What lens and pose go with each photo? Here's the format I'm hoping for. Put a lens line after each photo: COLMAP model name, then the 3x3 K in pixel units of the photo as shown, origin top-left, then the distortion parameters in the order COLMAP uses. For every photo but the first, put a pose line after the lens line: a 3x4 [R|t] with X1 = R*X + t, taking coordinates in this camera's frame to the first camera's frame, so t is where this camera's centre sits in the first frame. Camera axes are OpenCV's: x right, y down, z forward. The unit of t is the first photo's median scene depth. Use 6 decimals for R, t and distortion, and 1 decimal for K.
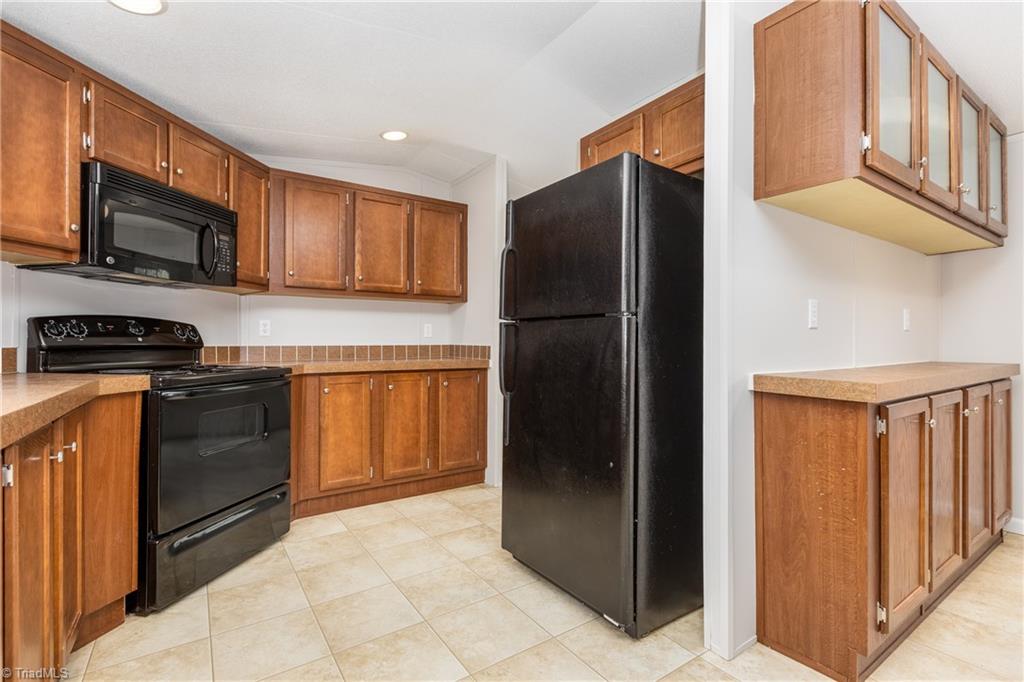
lens RADIAL K [[469.6, 0, 510.1], [0, 469.6, 339.6], [0, 0, 1]] dist [-0.000943, -0.000424]
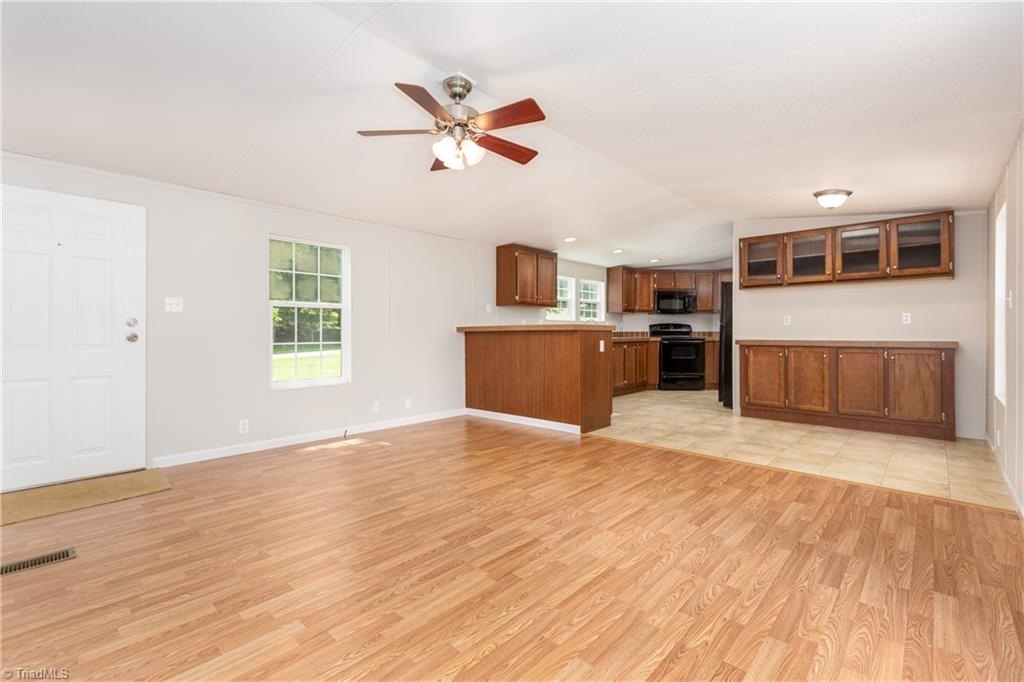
lens RADIAL K [[457.1, 0, 509.5], [0, 457.1, 332.3], [0, 0, 1]] dist [0.001191, 0.000008]
pose [[0.220439, 0.004148, -0.975392, 2.135727], [0.008295, 0.999947, 0.006127, -0.008937], [0.975365, -0.009442, 0.220393, -0.931777]]
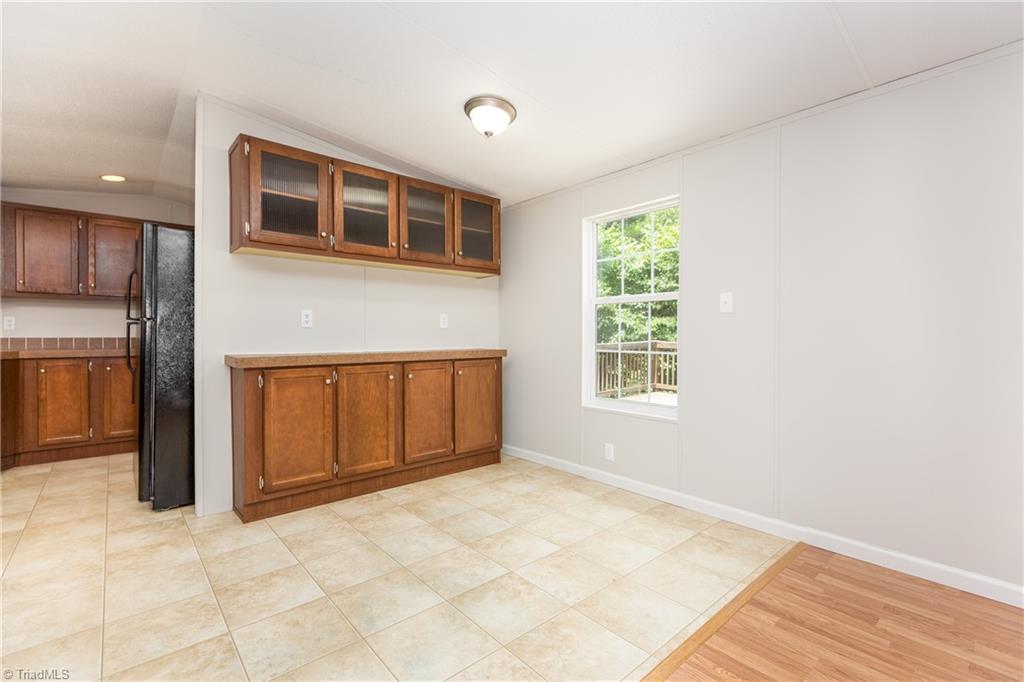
lens RADIAL K [[453.9, 0, 512.0], [0, 453.9, 341.0], [0, 0, 1]] dist [-0.000240, -0.000199]
pose [[0.992656, 0.001229, 0.120966, 0.809672], [-0.003350, 0.999844, 0.017333, -0.003798], [-0.120926, -0.017610, 0.992505, -0.461114]]
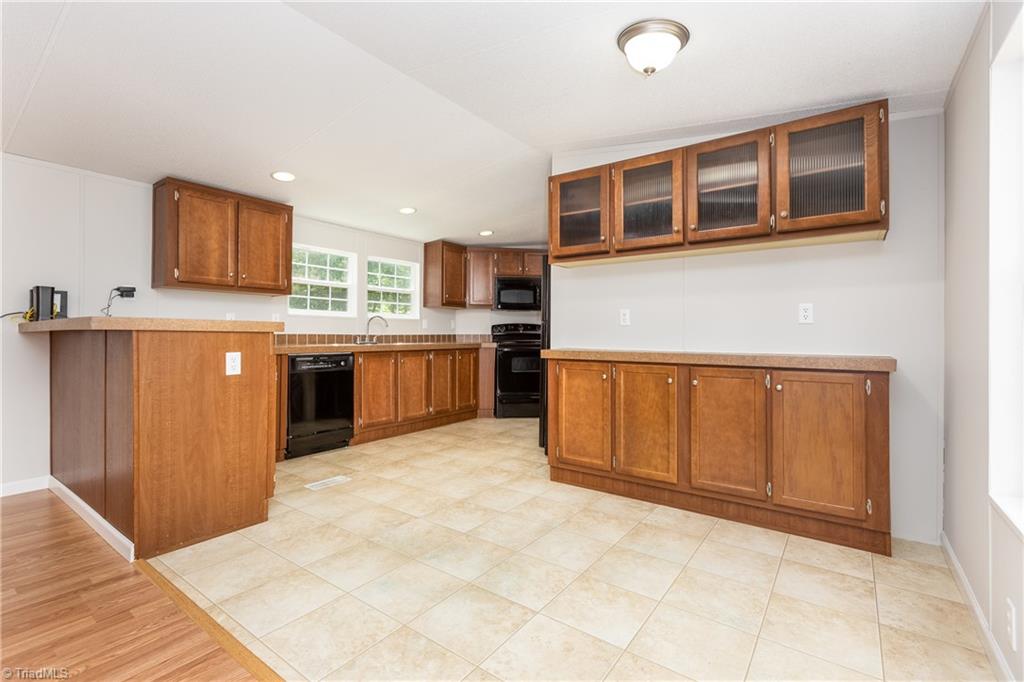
lens RADIAL K [[464.5, 0, 506.4], [0, 464.5, 331.4], [0, 0, 1]] dist [-0.000583, 0.000025]
pose [[0.327129, -0.000892, -0.944979, 1.483892], [0.001662, 0.999999, -0.000369, -0.001249], [0.944978, -0.001450, 0.327130, 0.014686]]
